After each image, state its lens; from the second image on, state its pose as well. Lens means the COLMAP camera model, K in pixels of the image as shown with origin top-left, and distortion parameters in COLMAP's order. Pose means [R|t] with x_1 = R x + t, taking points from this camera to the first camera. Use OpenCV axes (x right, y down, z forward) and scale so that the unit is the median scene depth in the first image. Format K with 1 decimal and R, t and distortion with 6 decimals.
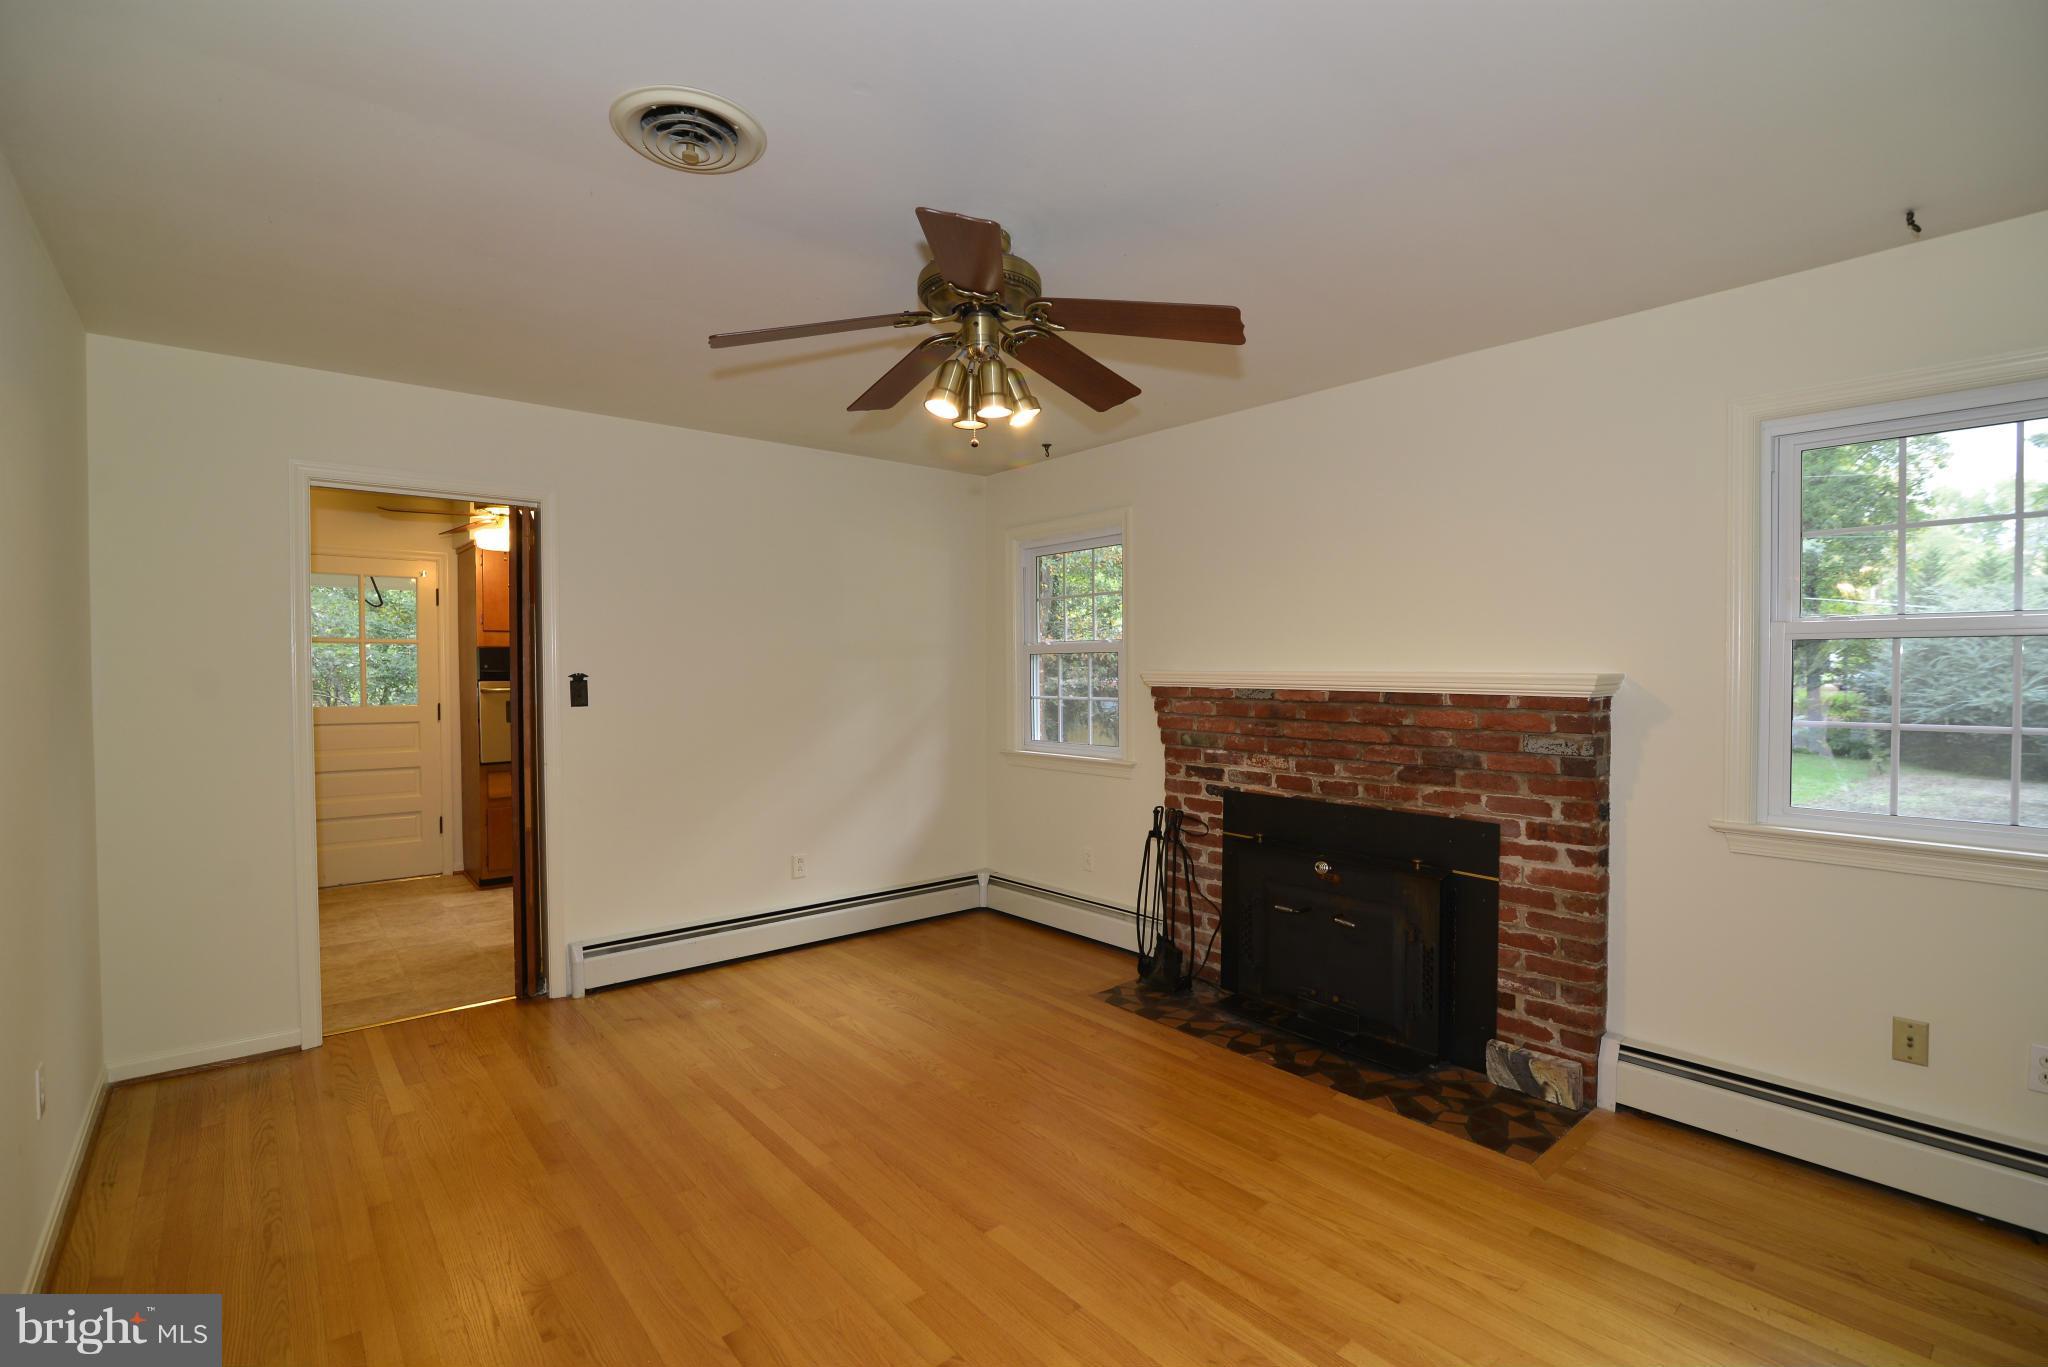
lens RADIAL K [[927.5, 0, 1016.3], [0, 927.5, 691.3], [0, 0, 1]] dist [-0.016552, 0.000700]
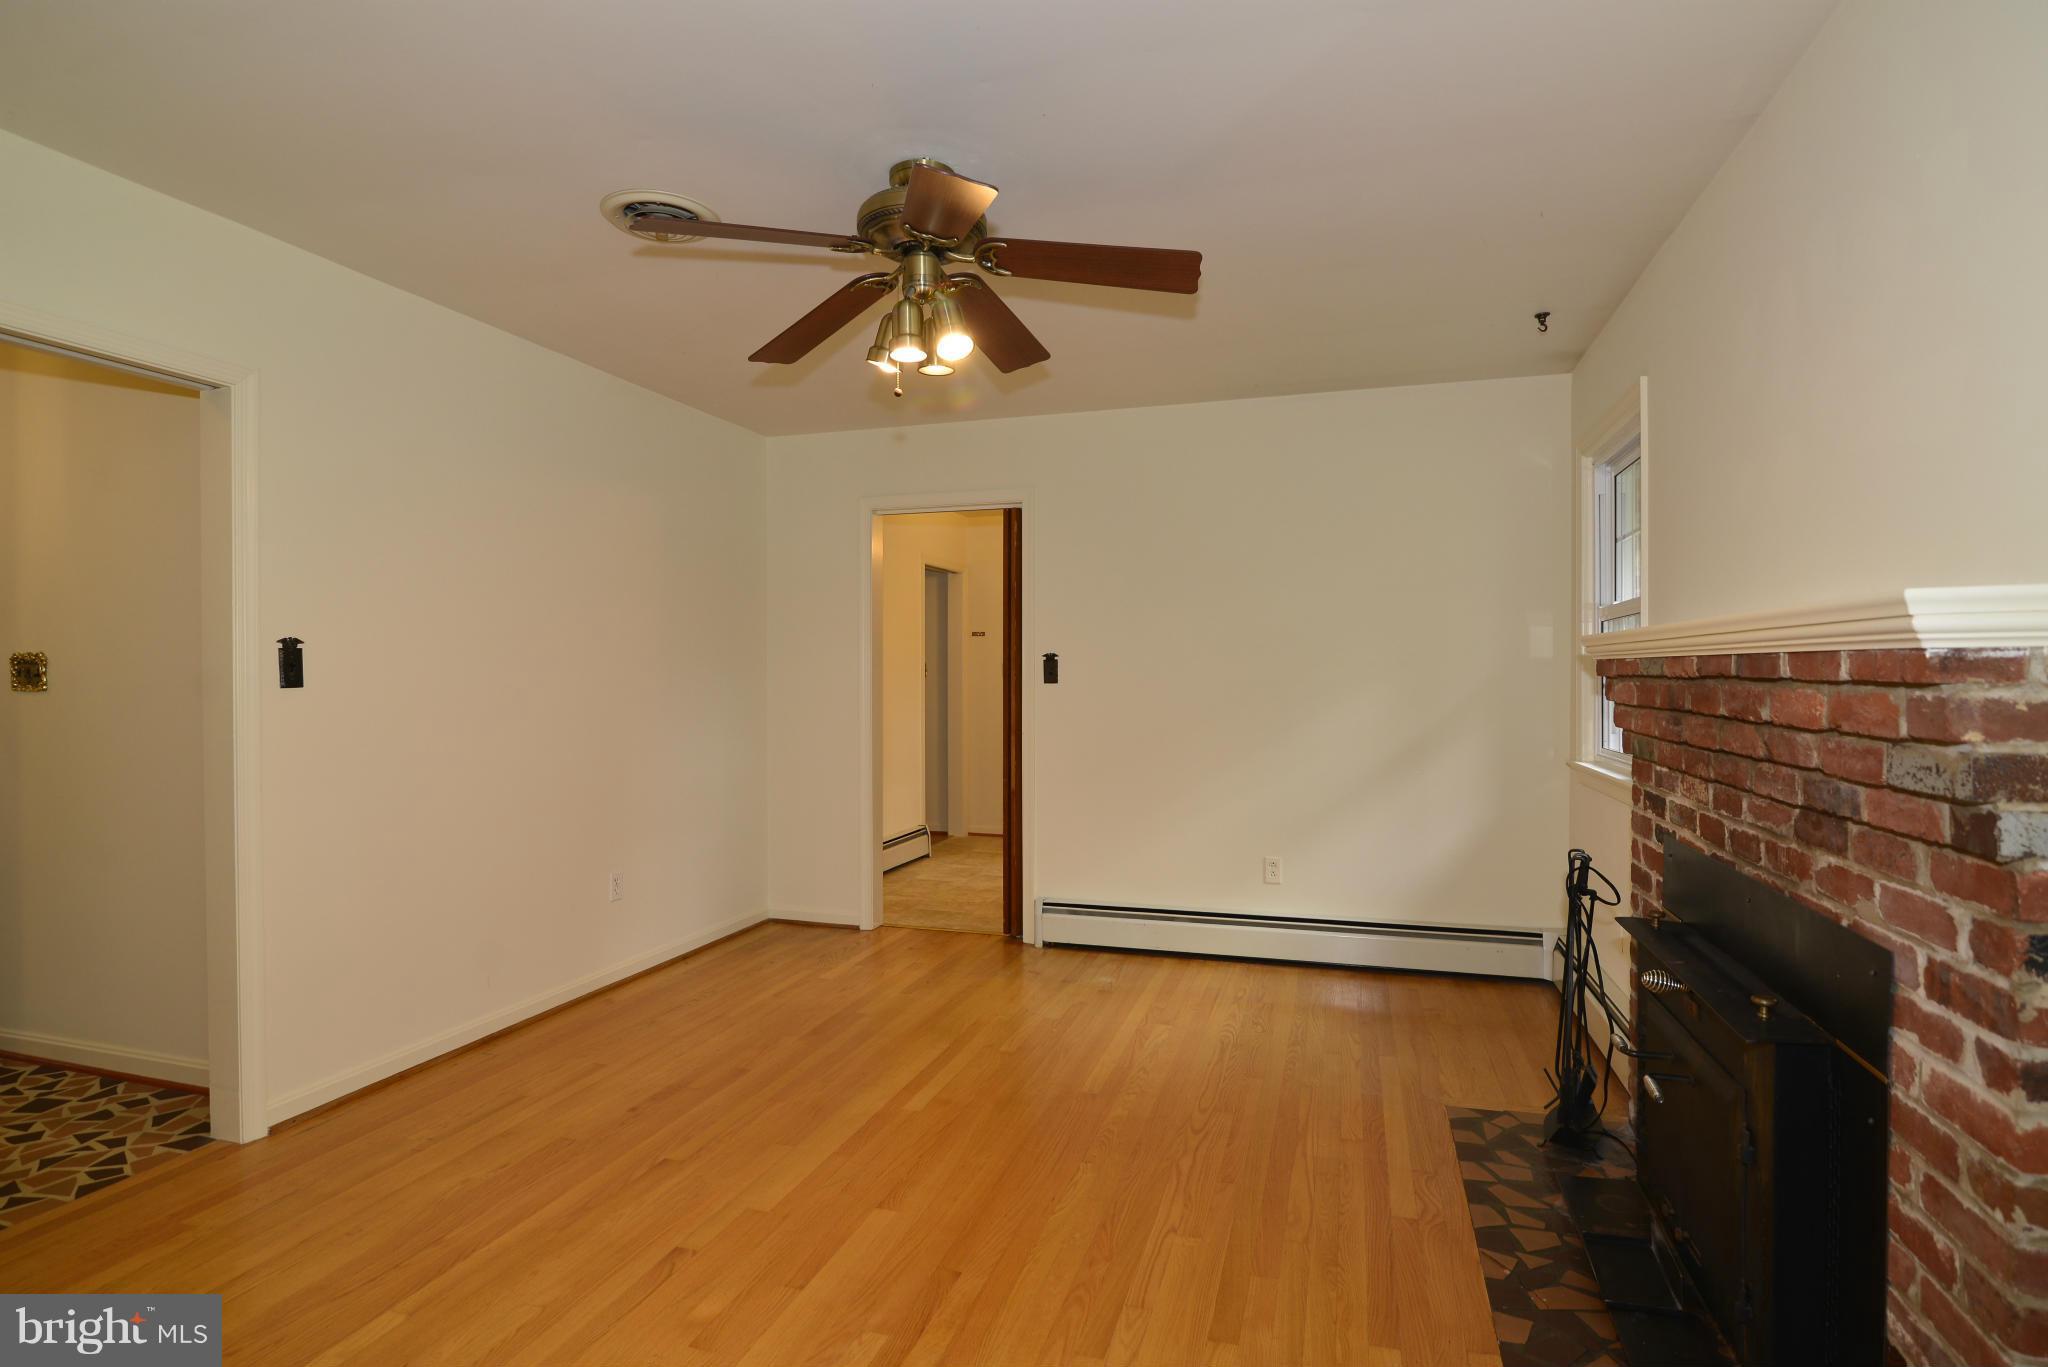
lens RADIAL K [[1038.4, 0, 1023.2], [0, 1038.4, 699.9], [0, 0, 1]] dist [-0.013973, 0.000175]
pose [[0.538861, 0.020450, -0.842147, 0.645797], [-0.019013, 0.999746, 0.012111, 0.025912], [0.842180, 0.009485, 0.539113, 0.366533]]
